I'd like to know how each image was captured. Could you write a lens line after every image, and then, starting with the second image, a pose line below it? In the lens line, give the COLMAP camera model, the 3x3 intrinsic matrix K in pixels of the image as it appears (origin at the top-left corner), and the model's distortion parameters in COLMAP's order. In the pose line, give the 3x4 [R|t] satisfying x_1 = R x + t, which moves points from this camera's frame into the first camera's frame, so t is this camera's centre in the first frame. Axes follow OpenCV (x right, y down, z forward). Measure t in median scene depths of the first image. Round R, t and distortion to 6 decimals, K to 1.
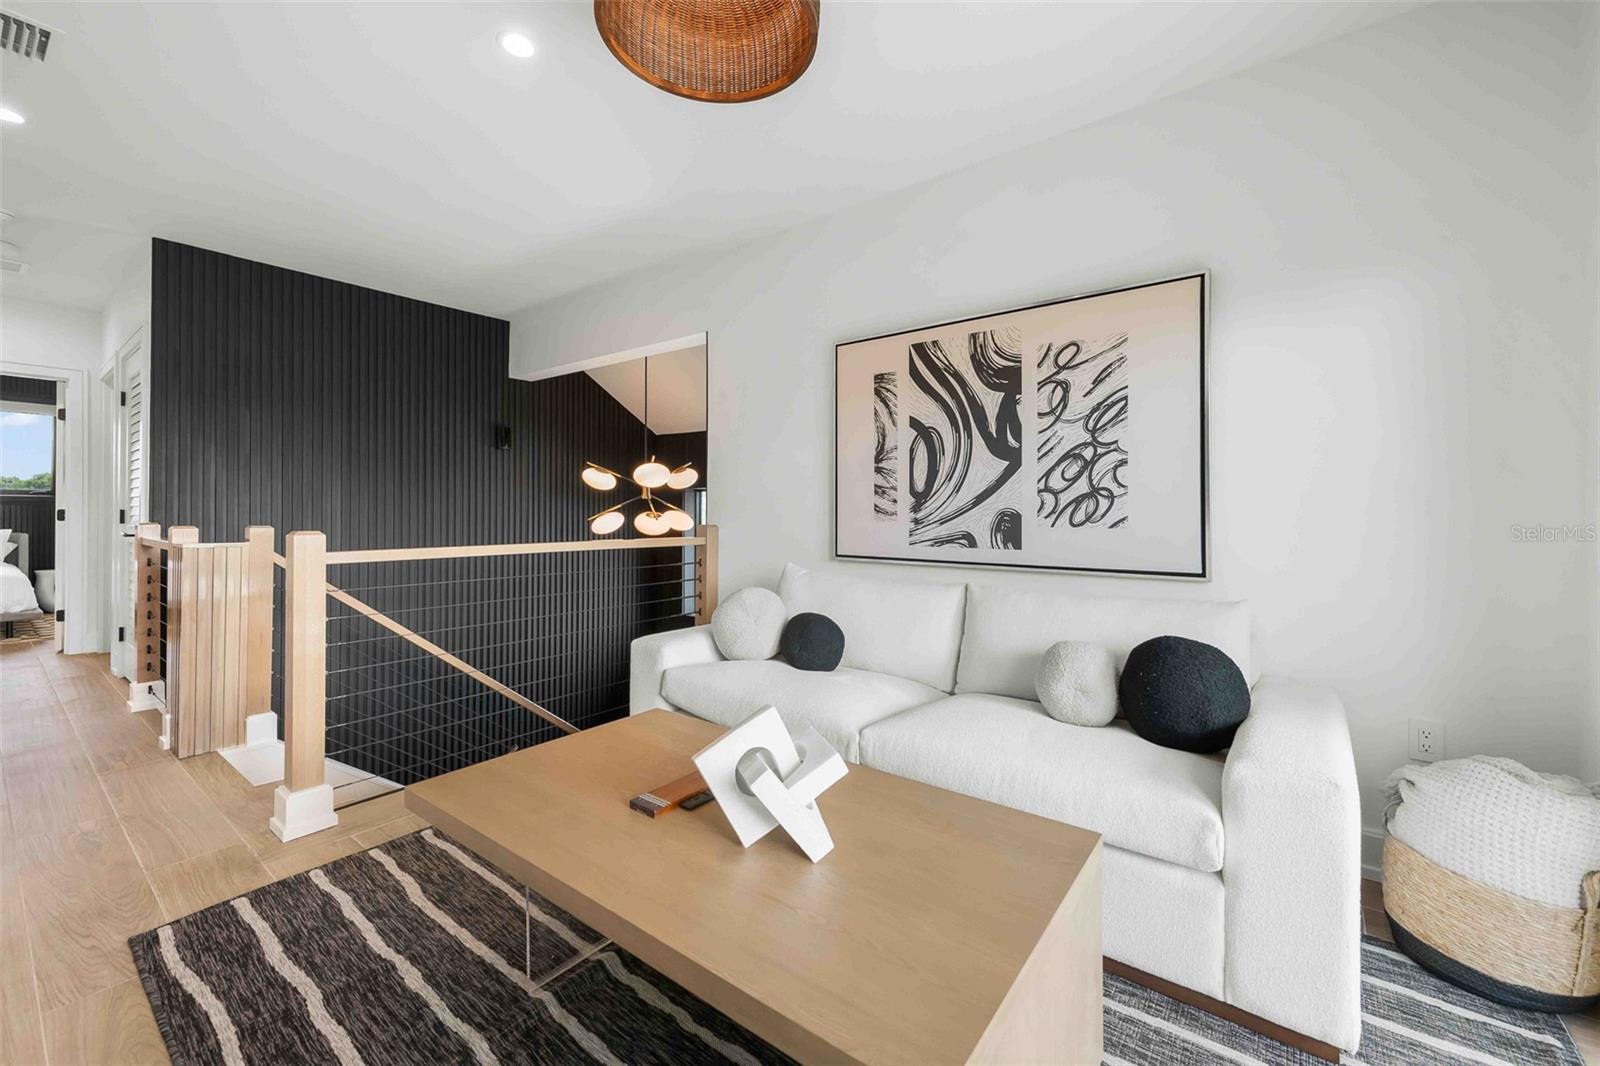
lens RADIAL K [[644.2, 0, 812.0], [0, 644.2, 508.4], [0, 0, 1]] dist [0.006043, -0.001152]
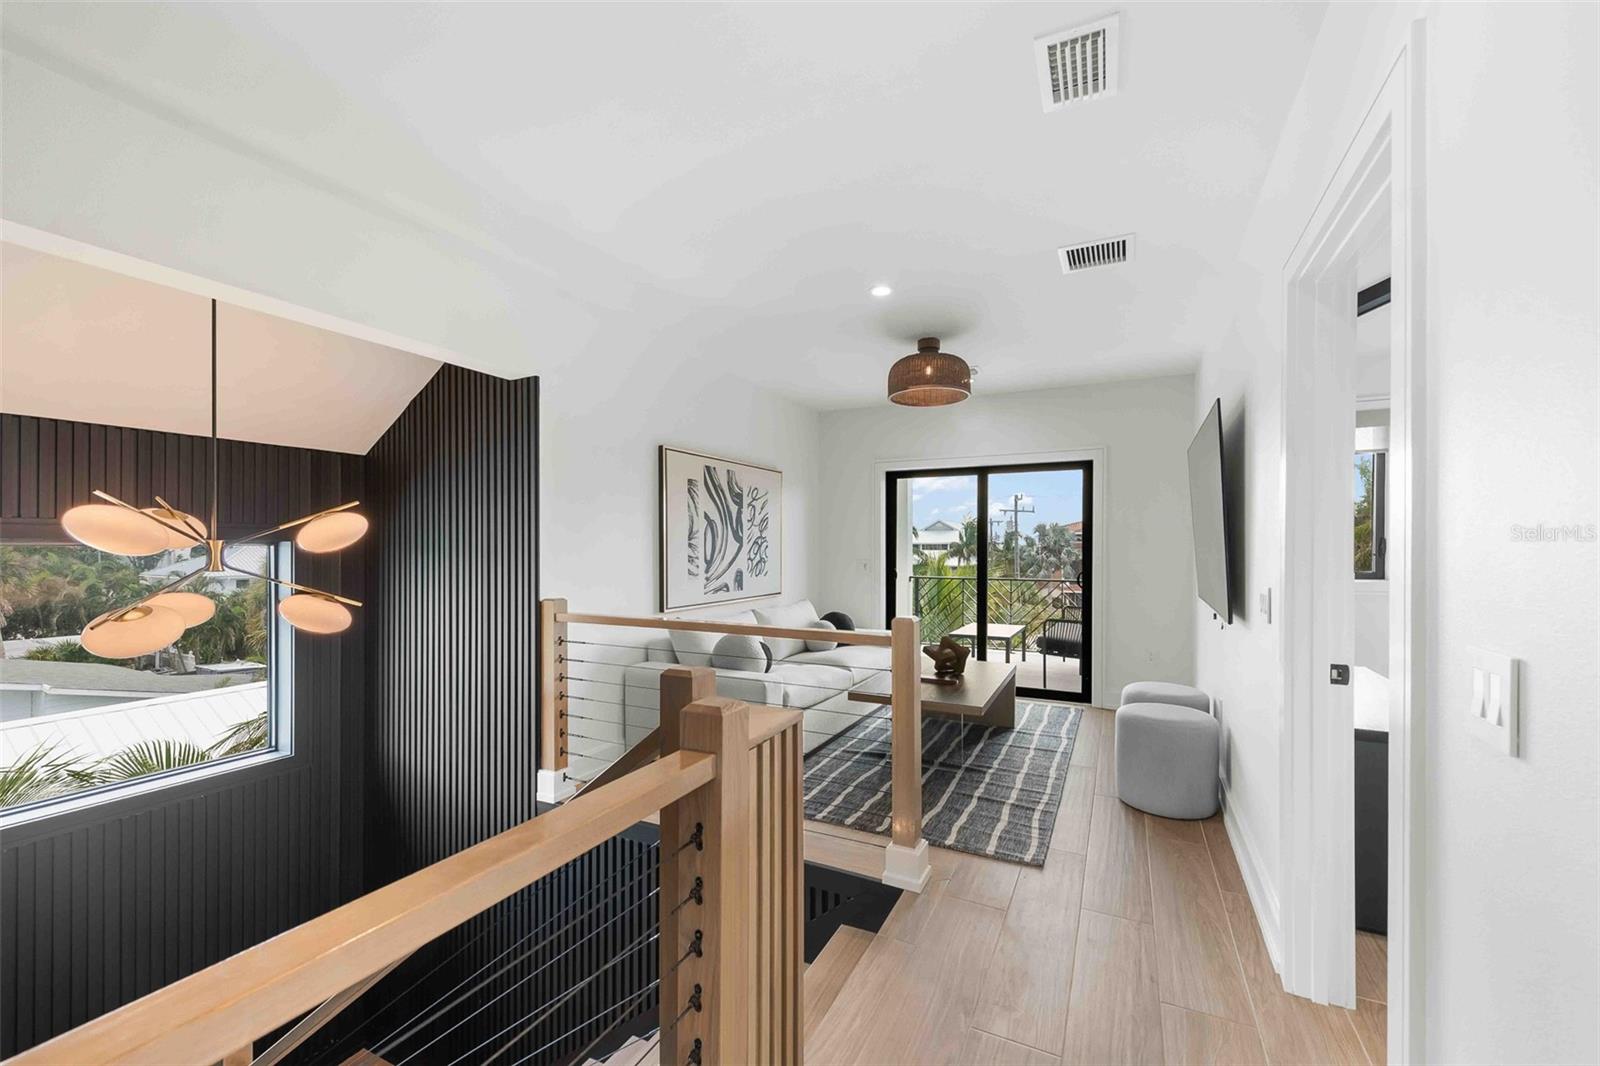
lens RADIAL K [[644.2, 0, 800.1], [0, 644.2, 542.0], [0, 0, 1]] dist [0.006043, -0.001152]
pose [[-0.187028, 0.006273, 0.982334, -1.498521], [0.002887, 0.999979, -0.005836, -0.063467], [-0.982350, 0.001745, -0.187043, 1.129274]]
